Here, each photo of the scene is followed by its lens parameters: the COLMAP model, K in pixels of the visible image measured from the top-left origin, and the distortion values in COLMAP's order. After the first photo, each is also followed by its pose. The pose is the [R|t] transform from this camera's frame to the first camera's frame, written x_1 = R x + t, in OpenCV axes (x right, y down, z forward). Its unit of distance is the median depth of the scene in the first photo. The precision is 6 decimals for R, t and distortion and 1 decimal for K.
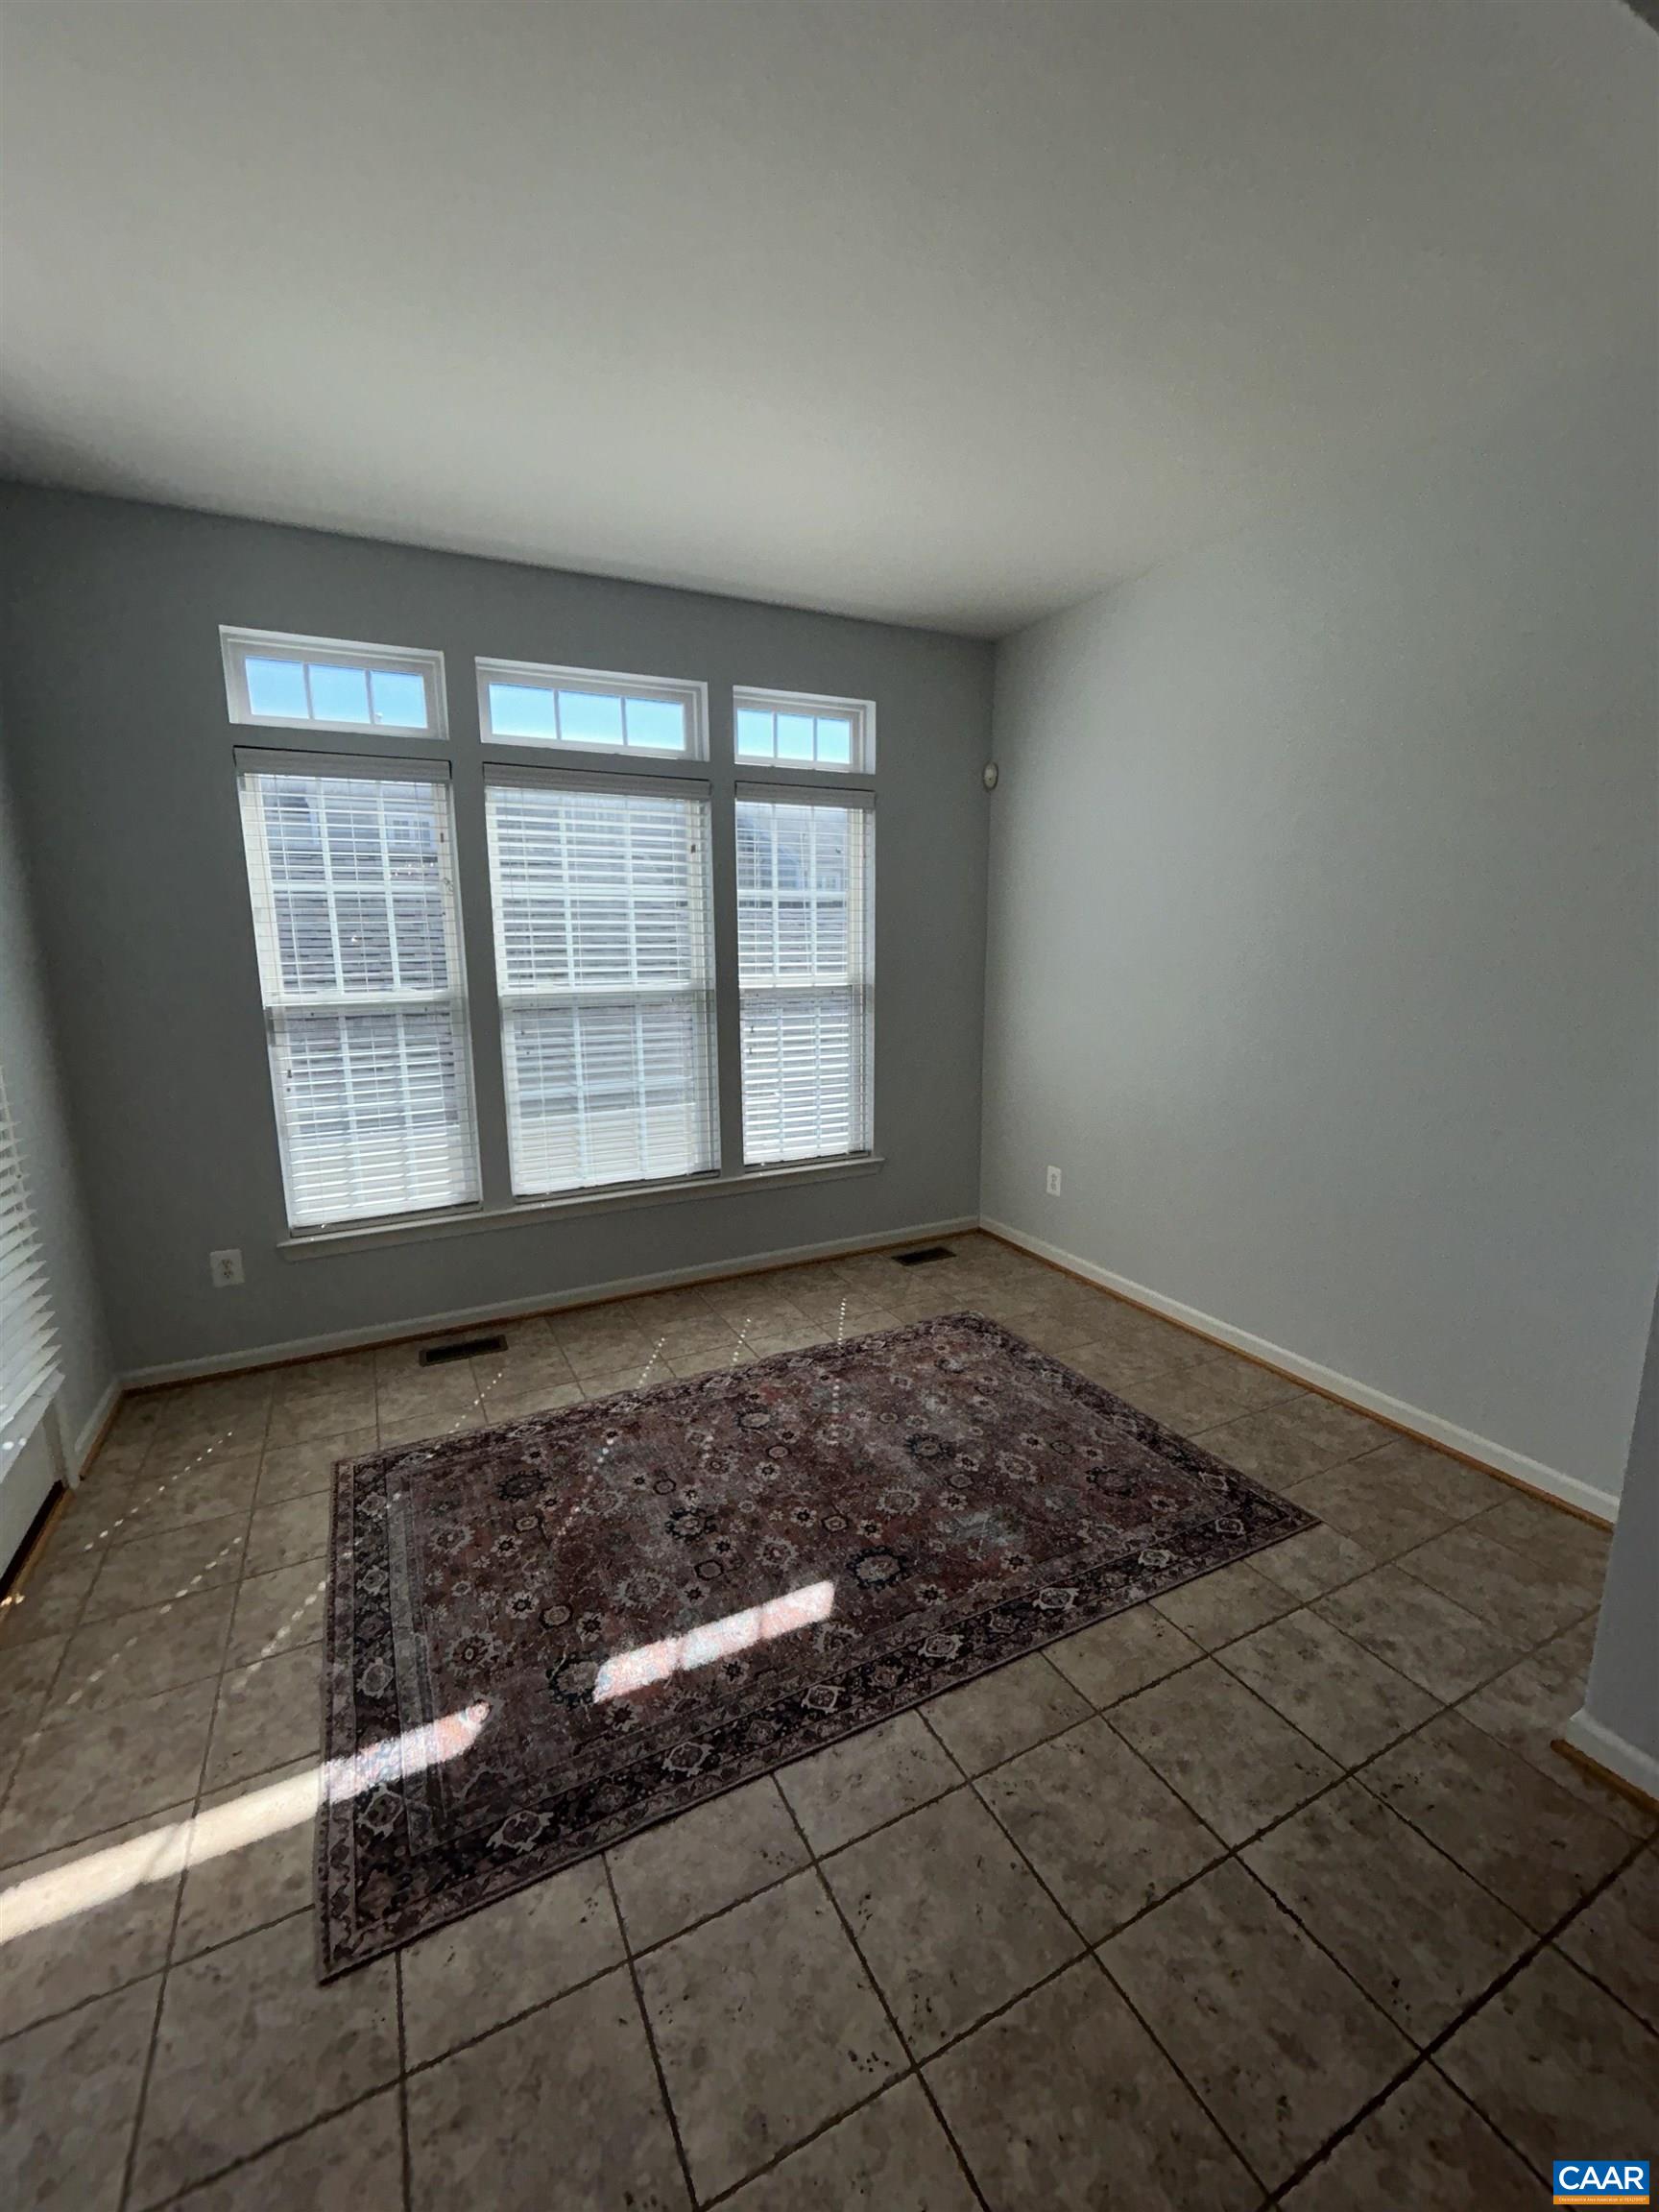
lens RADIAL K [[906.3, 0, 829.5], [0, 906.3, 1106.0], [0, 0, 1]] dist [-0.000300, 0.005312]
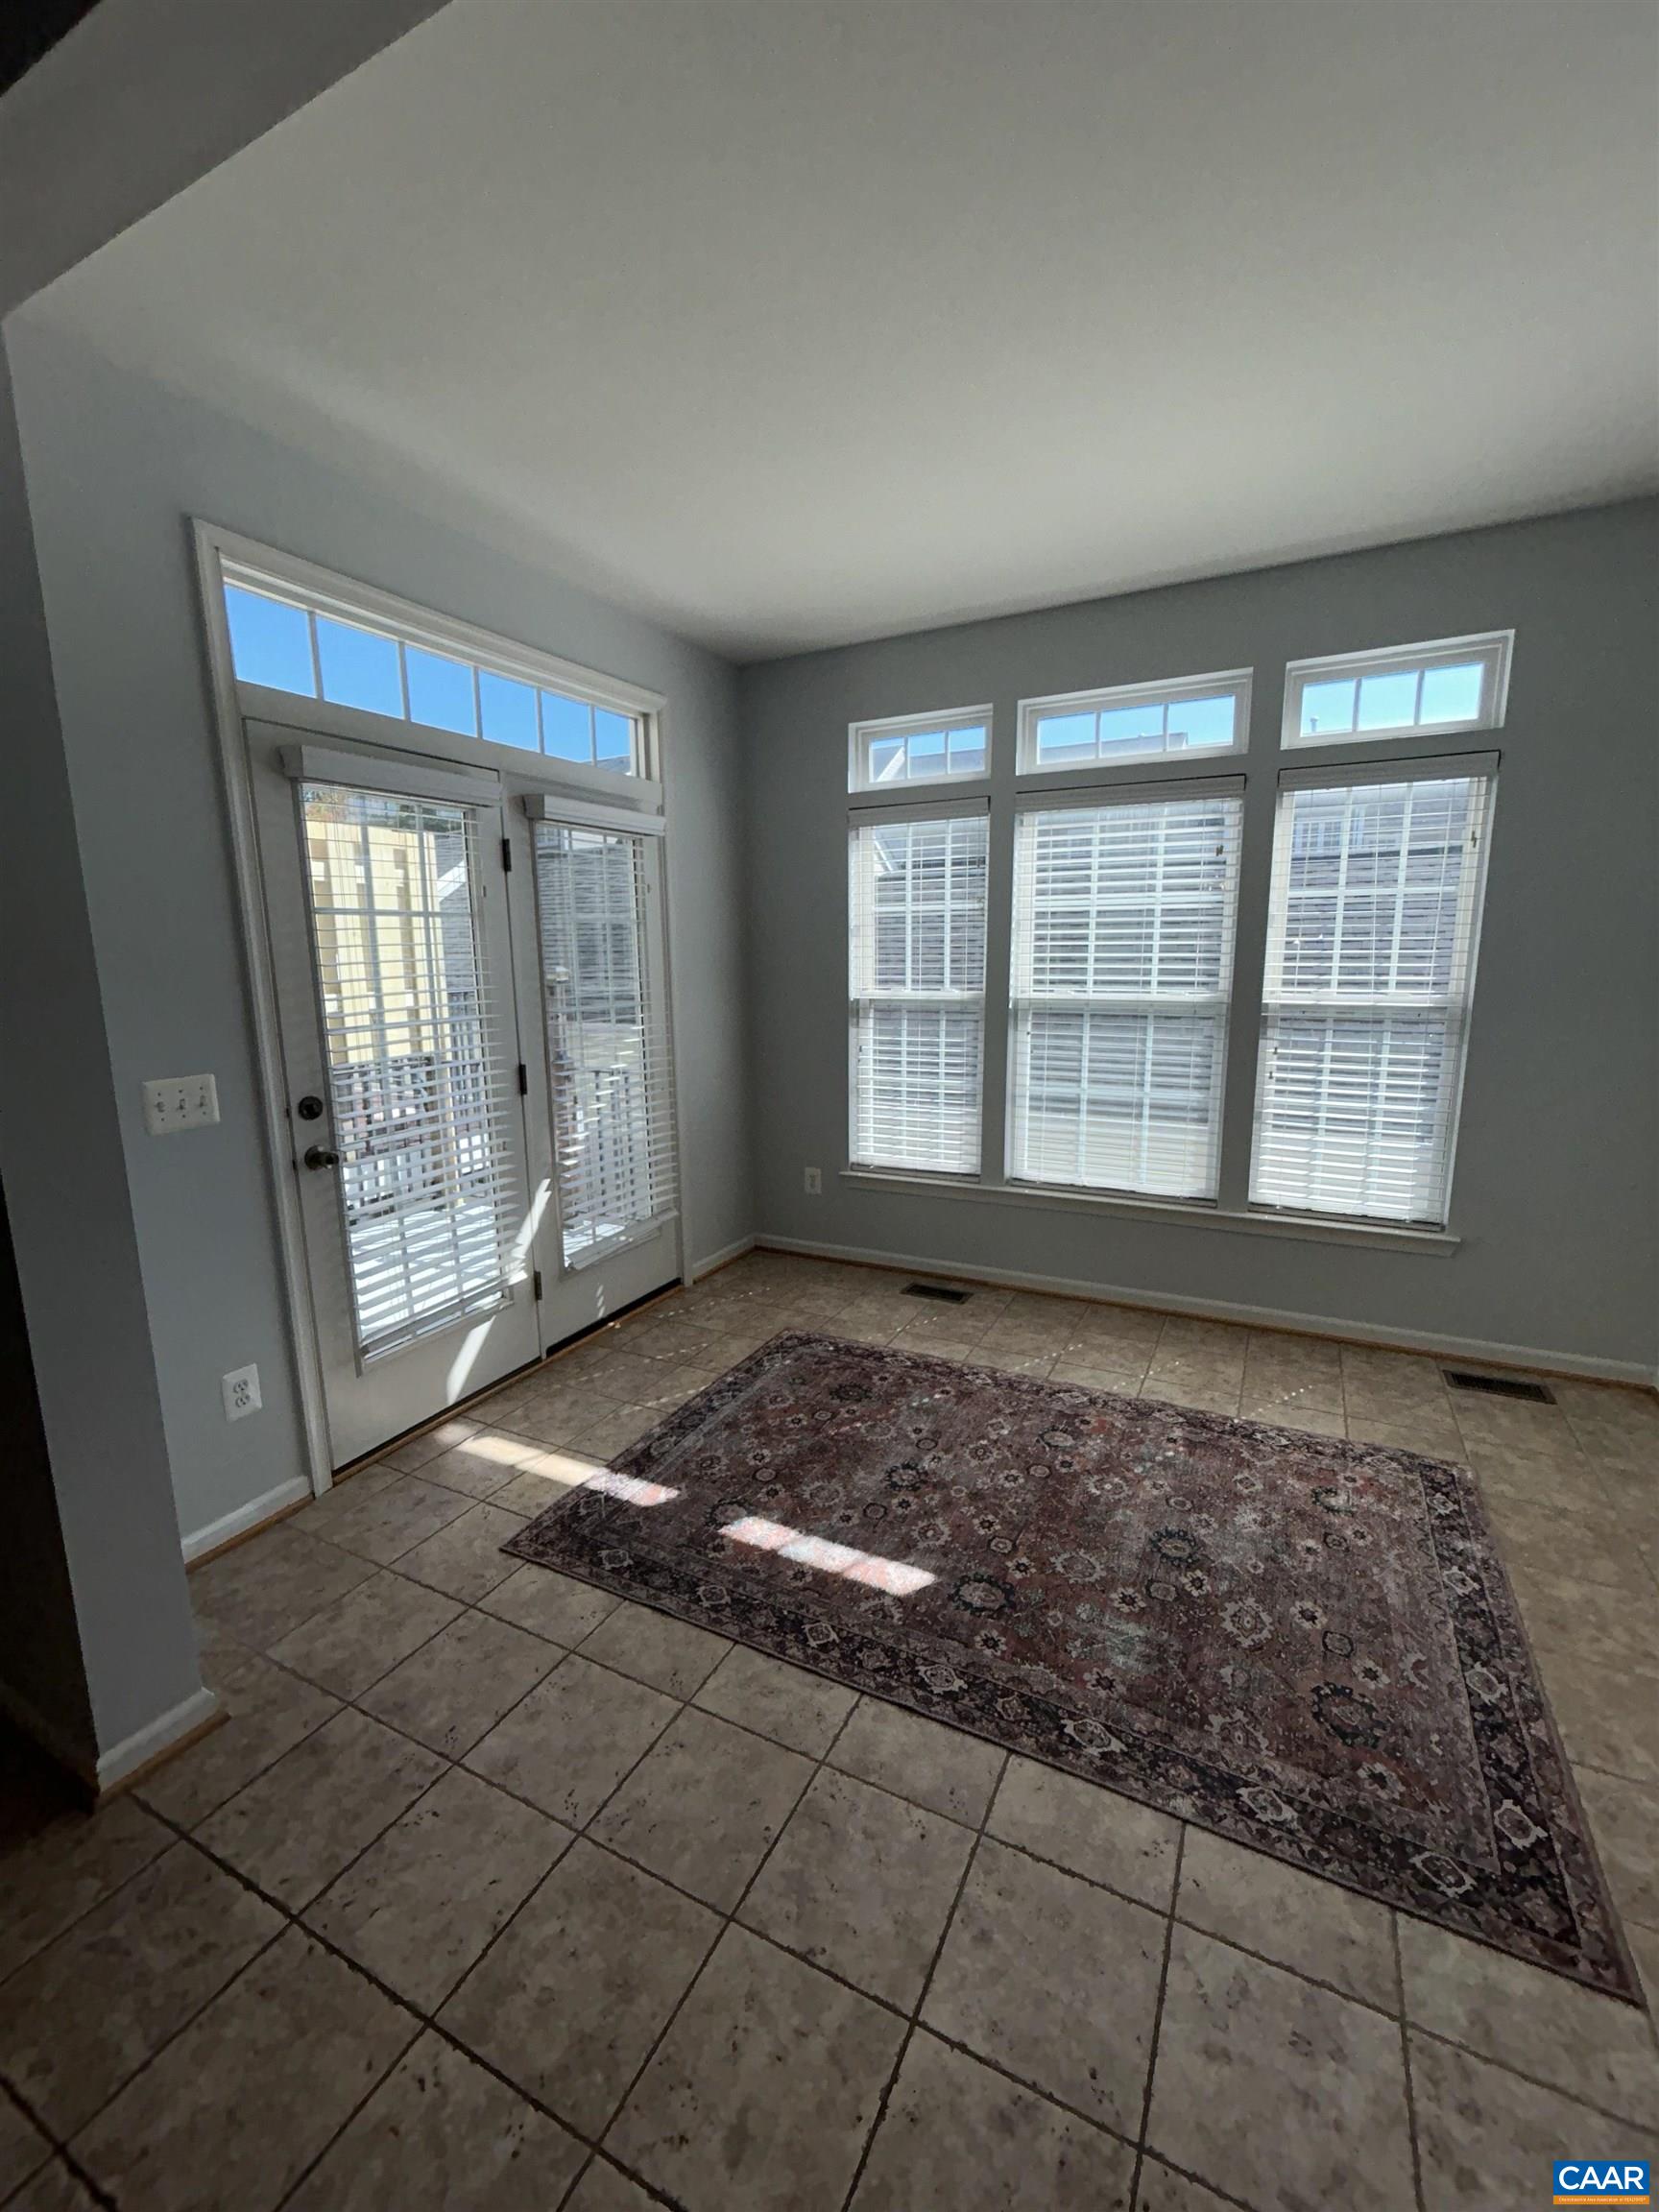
lens RADIAL K [[901.6, 0, 829.5], [0, 901.6, 1106.0], [0, 0, 1]] dist [-0.002716, 0.005071]
pose [[0.586311, 0.141236, -0.797679, 0.513894], [-0.144686, 0.987109, 0.068429, -0.041371], [0.797060, 0.075293, 0.599188, 0.194500]]
